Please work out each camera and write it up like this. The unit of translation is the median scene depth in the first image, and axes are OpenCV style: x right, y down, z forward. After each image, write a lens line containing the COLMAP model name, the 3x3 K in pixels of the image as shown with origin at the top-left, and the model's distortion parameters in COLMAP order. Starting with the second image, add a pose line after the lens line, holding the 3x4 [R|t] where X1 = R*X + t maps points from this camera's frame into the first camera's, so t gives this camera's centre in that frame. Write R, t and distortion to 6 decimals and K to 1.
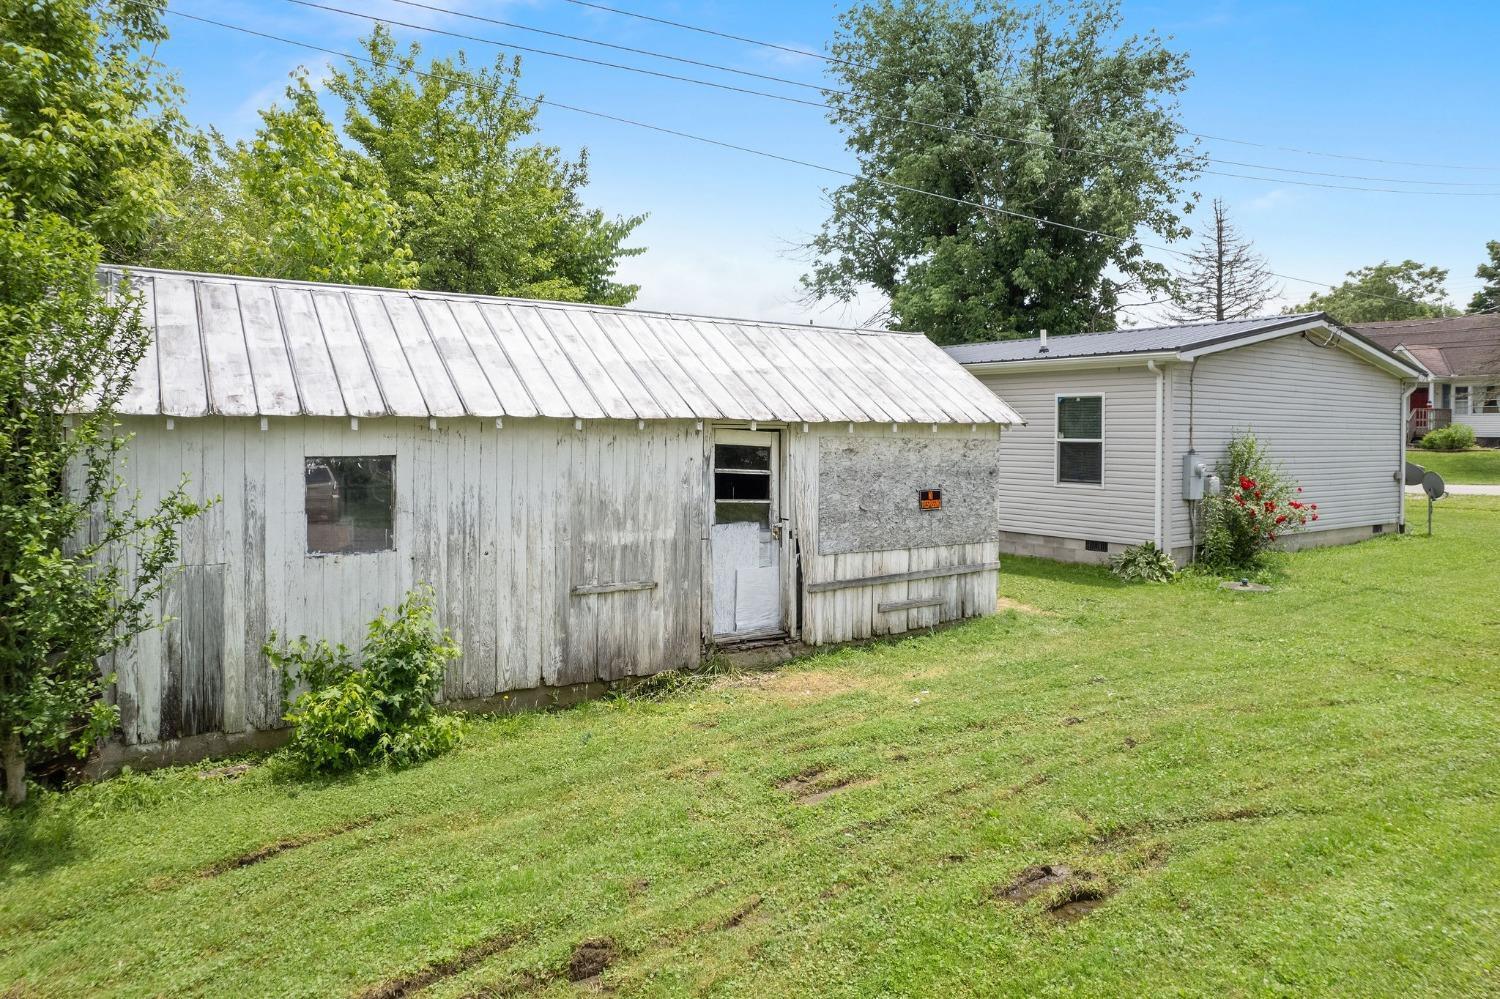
lens RADIAL K [[963.5, 0, 716.5], [0, 963.5, 499.8], [0, 0, 1]] dist [-0.092854, 0.072176]
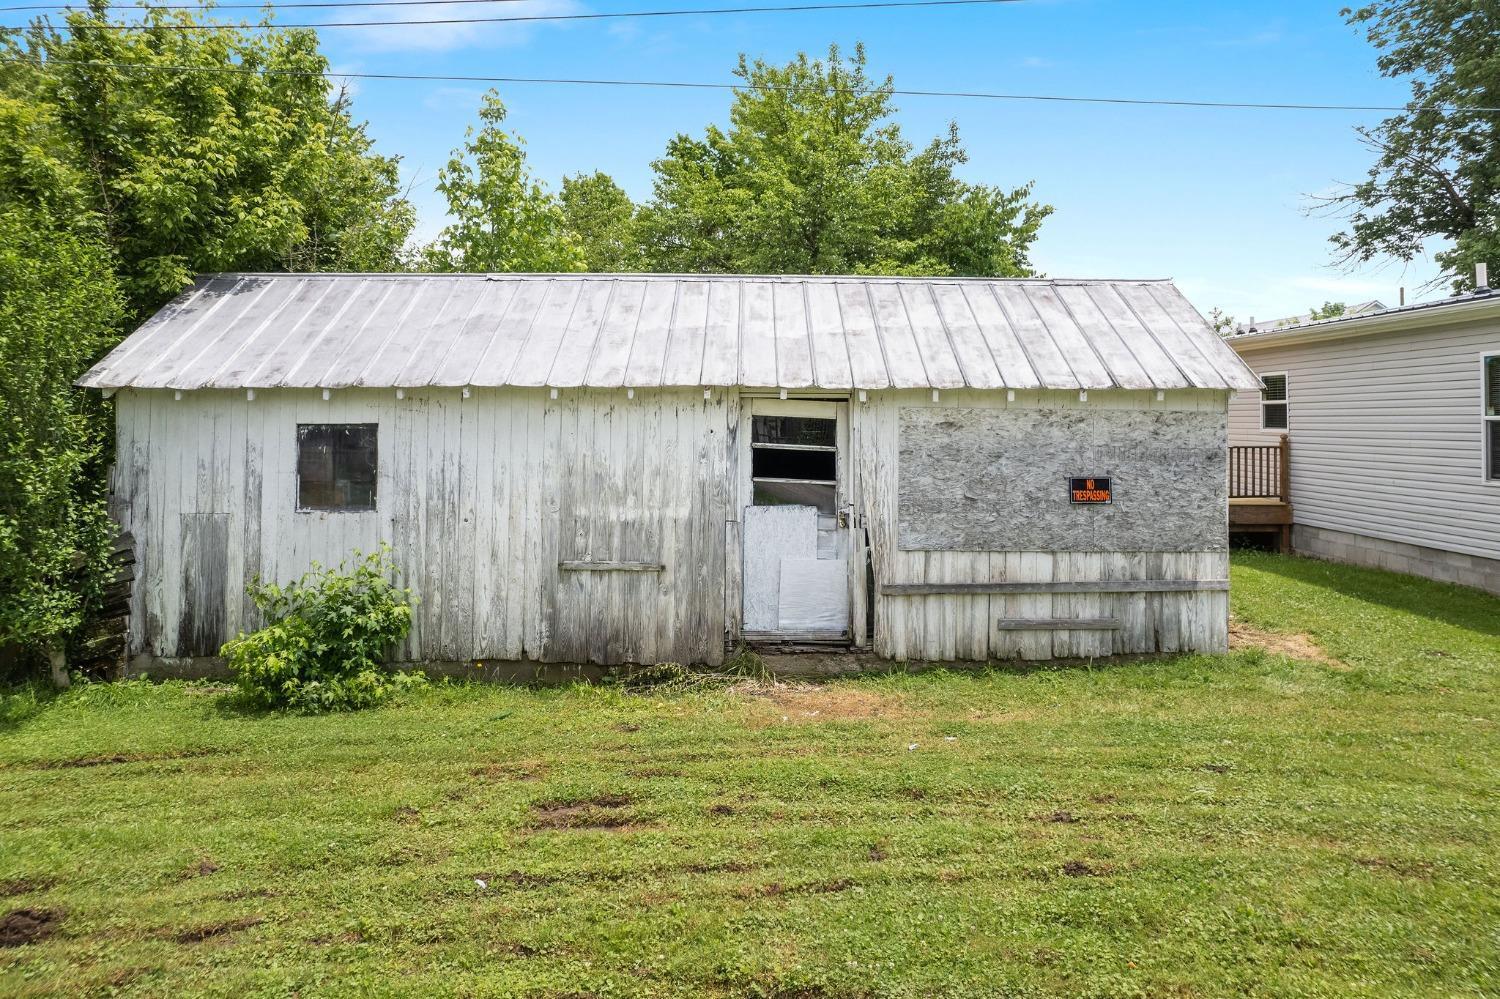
lens RADIAL K [[931.8, 0, 756.0], [0, 931.8, 465.3], [0, 0, 1]] dist [-0.047496, 0.002175]
pose [[0.843816, 0.022009, -0.536182, 0.437552], [-0.035898, 0.999236, -0.015478, 0.001364], [0.535431, 0.032309, 0.843961, 0.265633]]
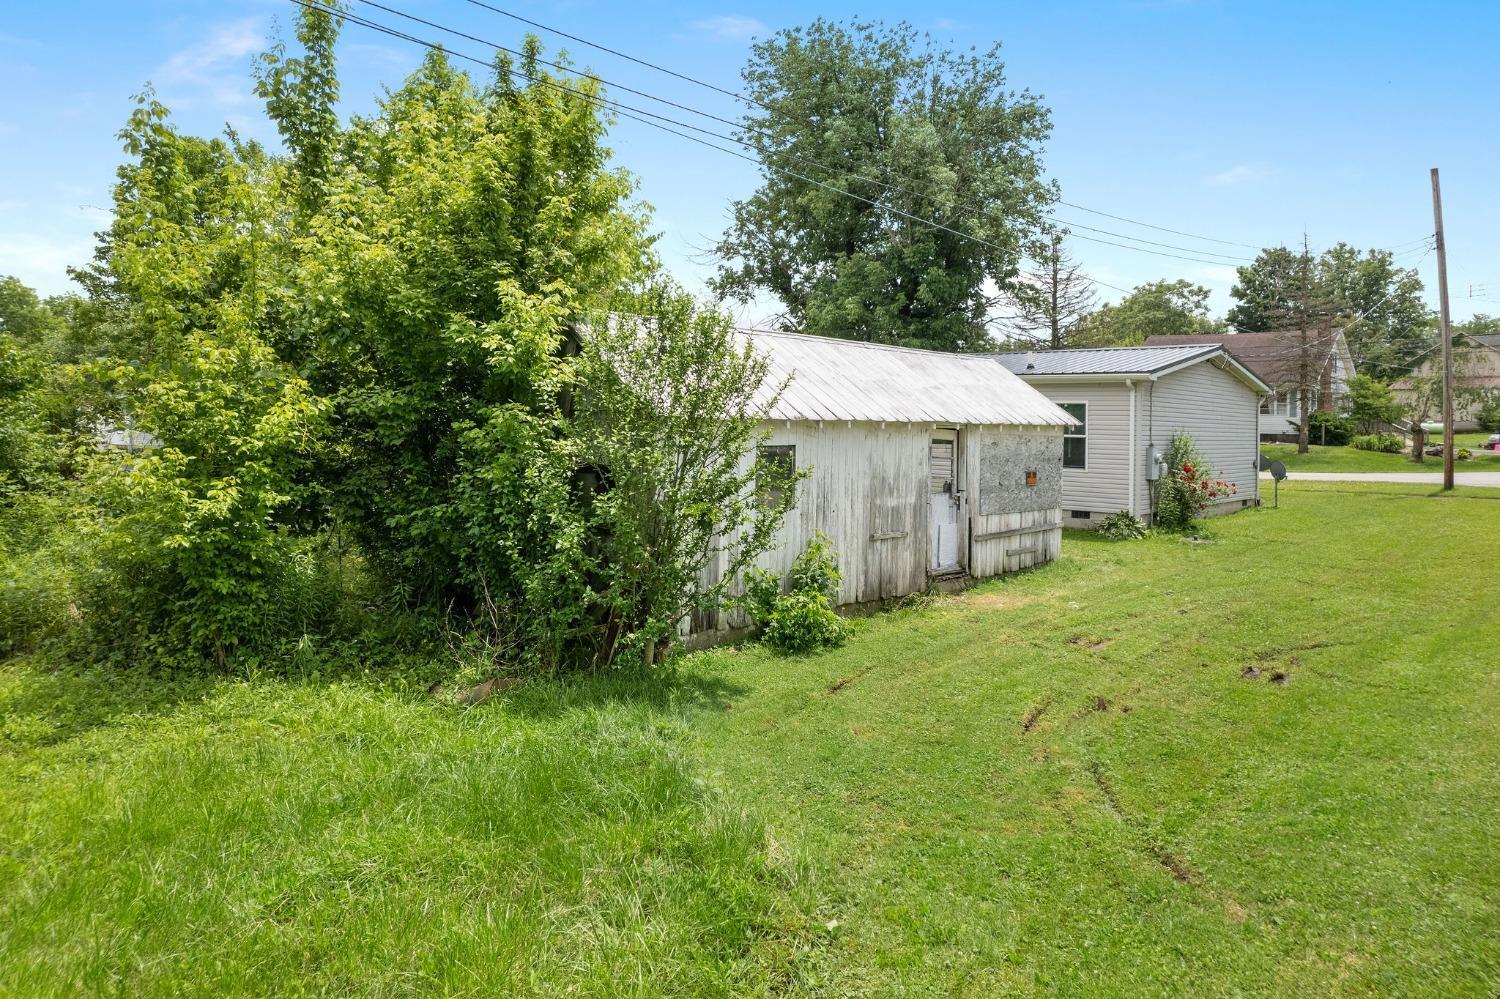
lens RADIAL K [[931.8, 0, 756.0], [0, 931.8, 465.3], [0, 0, 1]] dist [-0.047496, 0.002175]
pose [[0.978740, 0.004947, 0.205046, -0.524050], [-0.000440, 0.999757, -0.022019, 0.013019], [-0.205105, 0.021460, 0.978505, -0.312526]]
